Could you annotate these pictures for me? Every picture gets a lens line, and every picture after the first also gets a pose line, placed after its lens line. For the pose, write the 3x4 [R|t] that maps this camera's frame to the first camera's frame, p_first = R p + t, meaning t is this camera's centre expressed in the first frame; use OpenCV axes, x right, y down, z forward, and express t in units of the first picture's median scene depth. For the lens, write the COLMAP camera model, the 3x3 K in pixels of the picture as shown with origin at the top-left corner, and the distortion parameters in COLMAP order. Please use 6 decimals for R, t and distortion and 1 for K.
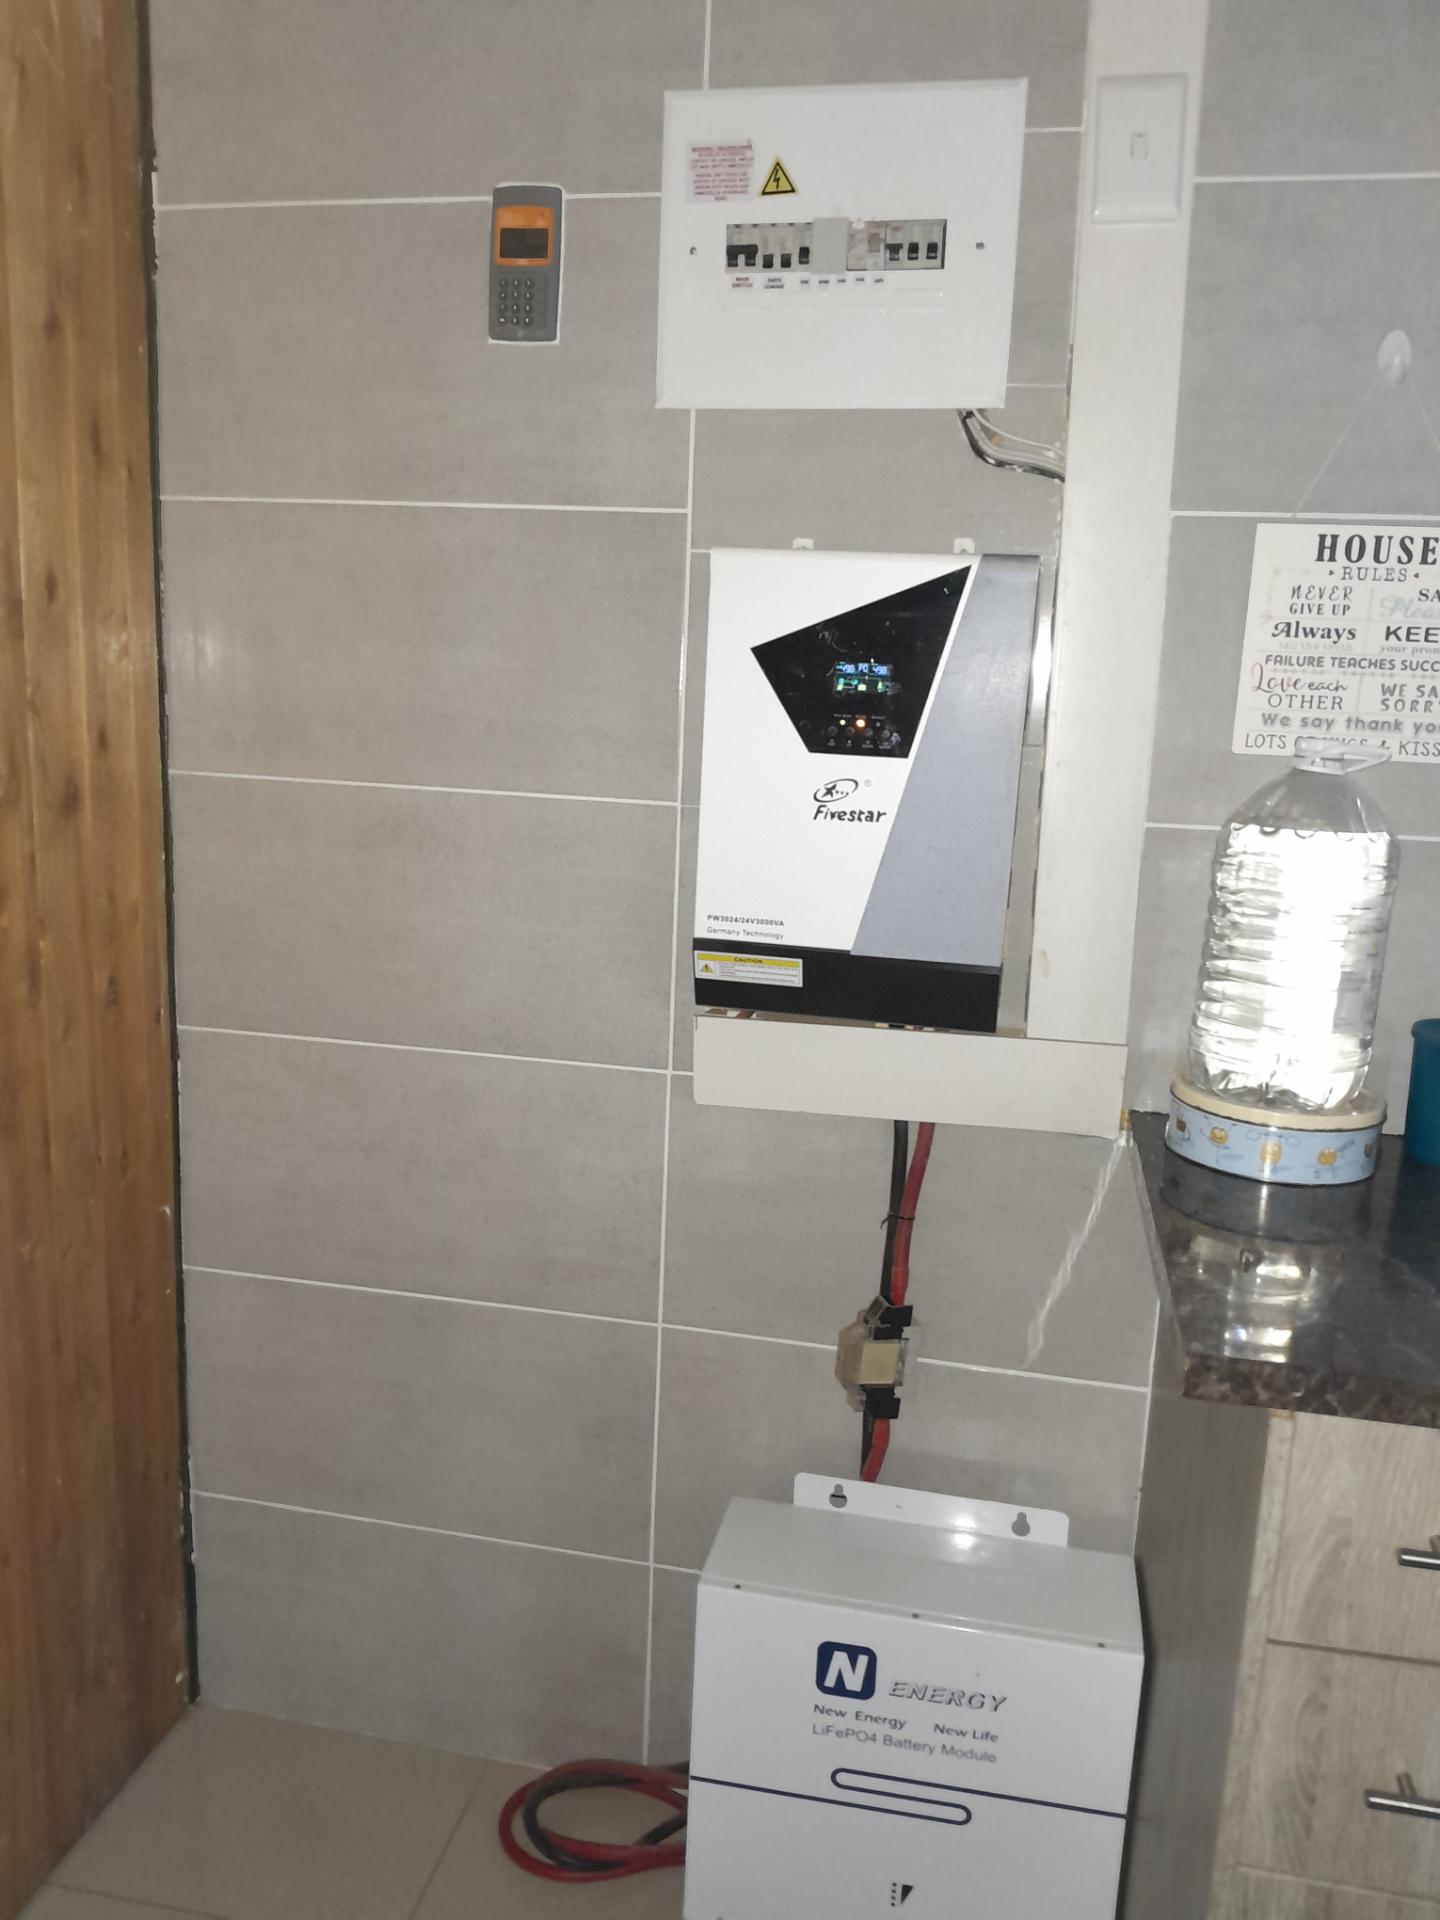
lens RADIAL K [[1486.0, 0, 719.6], [0, 1486.0, 953.9], [0, 0, 1]] dist [0.053807, -0.116998]
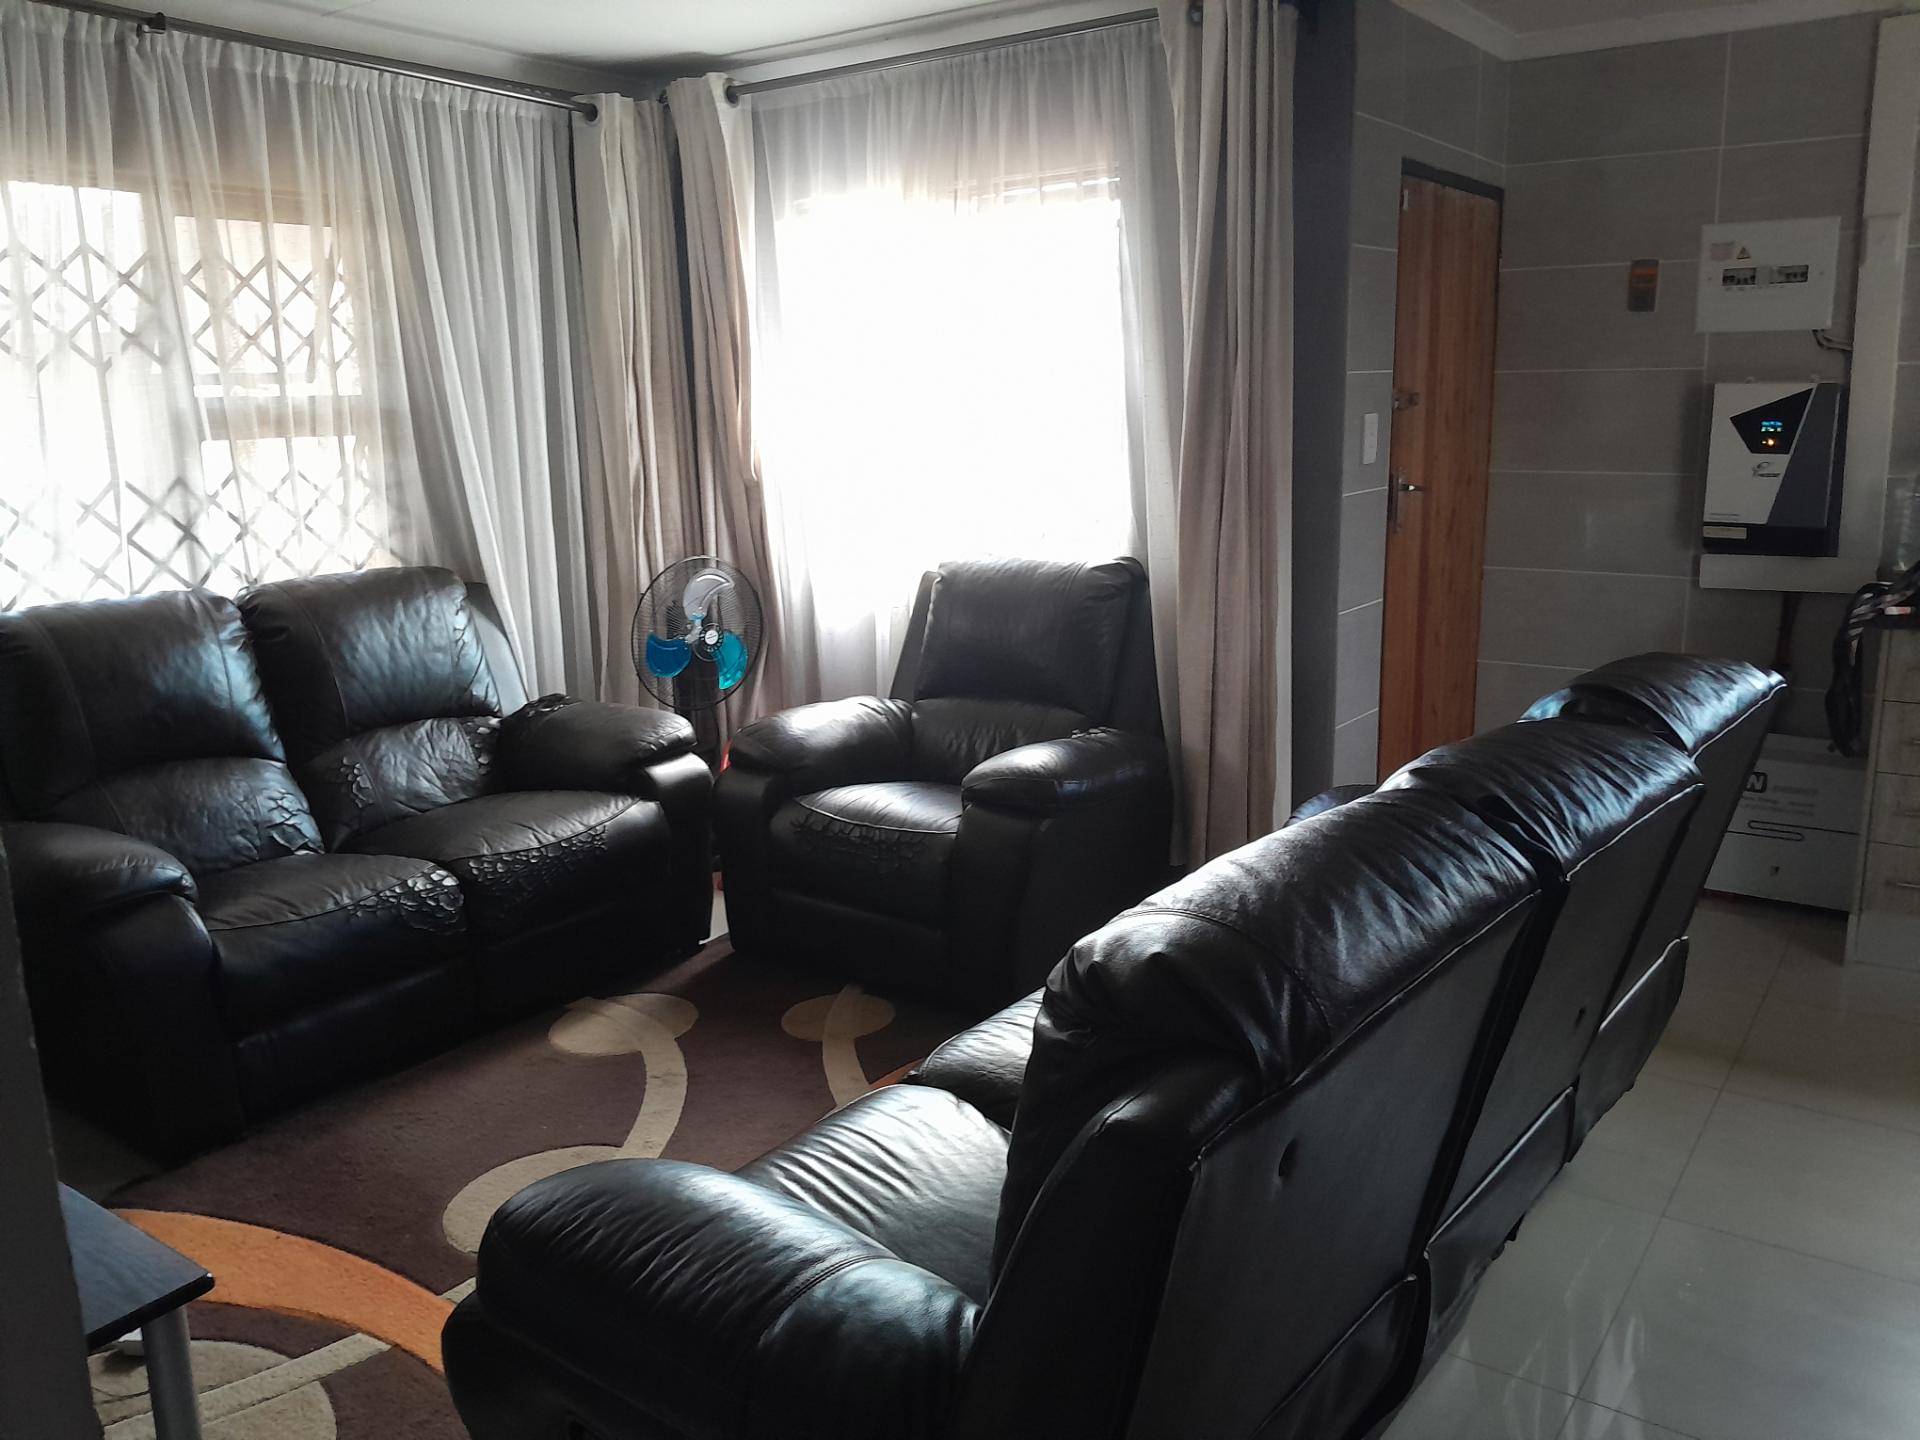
lens RADIAL K [[1486.0, 0, 973.1], [0, 1486.0, 704.9], [0, 0, 1]] dist [0.053807, -0.116998]
pose [[0.906485, 0.029143, -0.421231, -0.068882], [-0.024183, 0.999561, 0.017114, 0.327006], [0.421545, -0.005327, 0.906792, -2.186552]]
